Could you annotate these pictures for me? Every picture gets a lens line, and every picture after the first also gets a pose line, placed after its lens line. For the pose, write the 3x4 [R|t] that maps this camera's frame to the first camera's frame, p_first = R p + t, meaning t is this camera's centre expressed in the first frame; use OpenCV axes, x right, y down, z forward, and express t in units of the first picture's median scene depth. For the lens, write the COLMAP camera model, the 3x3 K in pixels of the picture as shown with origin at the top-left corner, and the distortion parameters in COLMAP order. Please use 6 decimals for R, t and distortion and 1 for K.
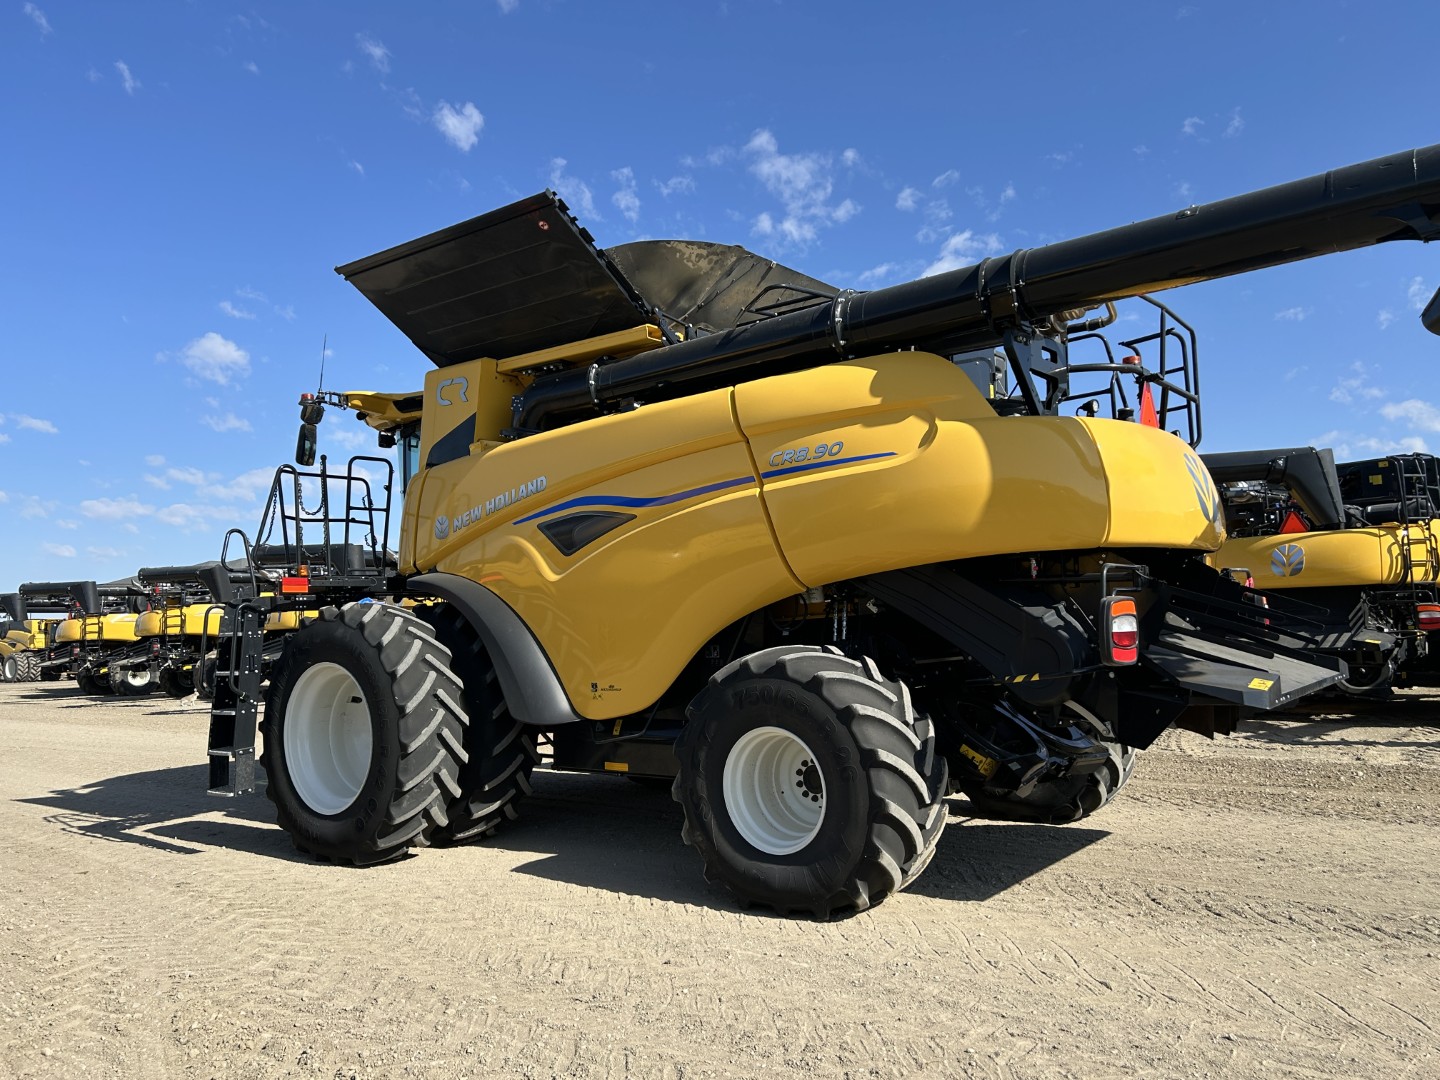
lens RADIAL K [[1176.1, 0, 720.0], [0, 1176.1, 540.0], [0, 0, 1]] dist [0.005077, -0.011276]
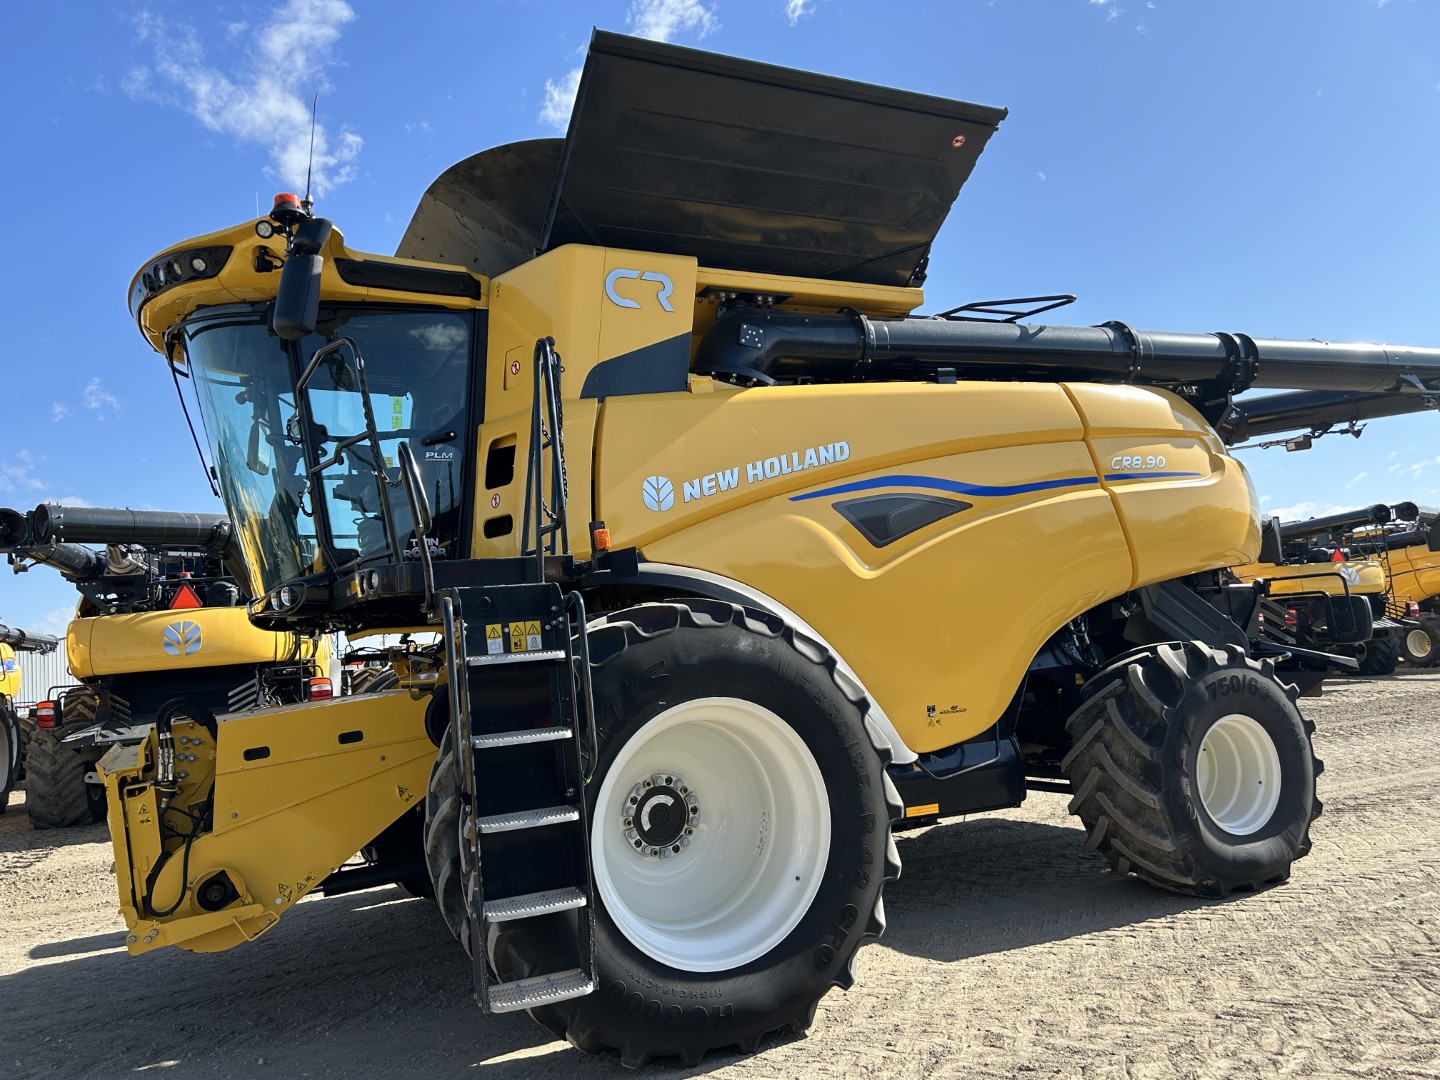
lens RADIAL K [[1176.1, 0, 720.0], [0, 1176.1, 540.0], [0, 0, 1]] dist [0.005077, -0.011276]
pose [[0.410285, 0.084269, 0.908056, -0.094792], [-0.002550, 0.995824, -0.091261, 0.008561], [-0.911954, 0.035127, 0.408787, 0.083365]]
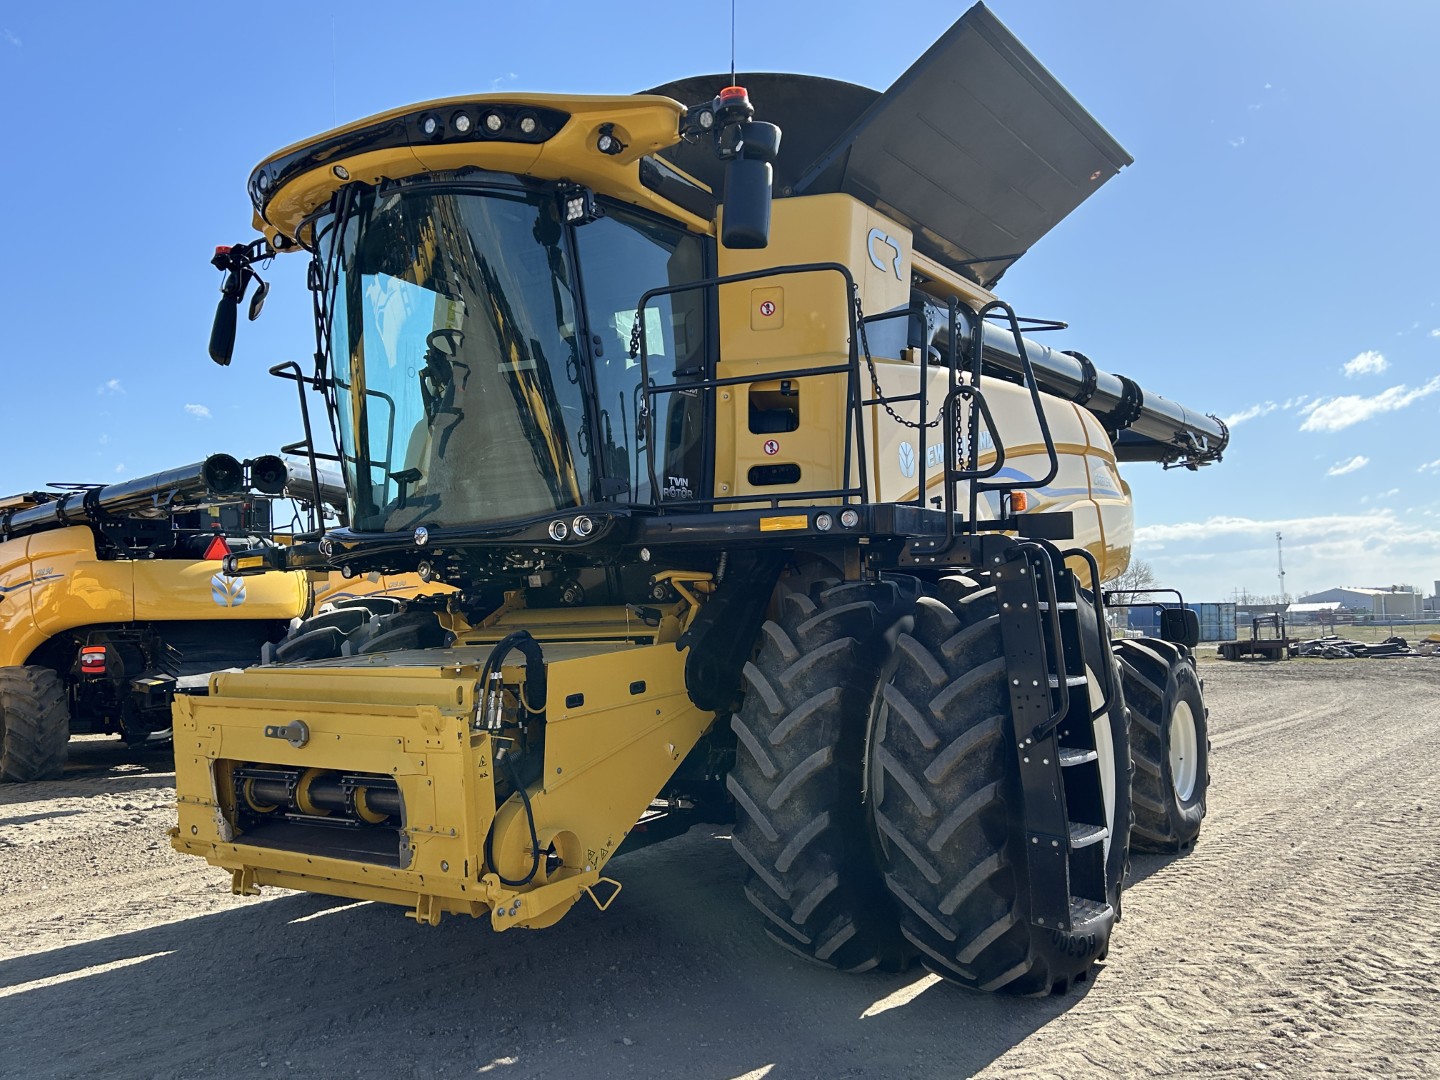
lens RADIAL K [[1327.0, 0, 720.0], [0, 1327.0, 540.0], [0, 0, 1]] dist [0.006058, 0.002545]
pose [[-0.109102, 0.090321, 0.989919, -0.111935], [-0.054761, 0.993805, -0.096711, 0.012933], [-0.992521, -0.064760, -0.103480, 0.138981]]
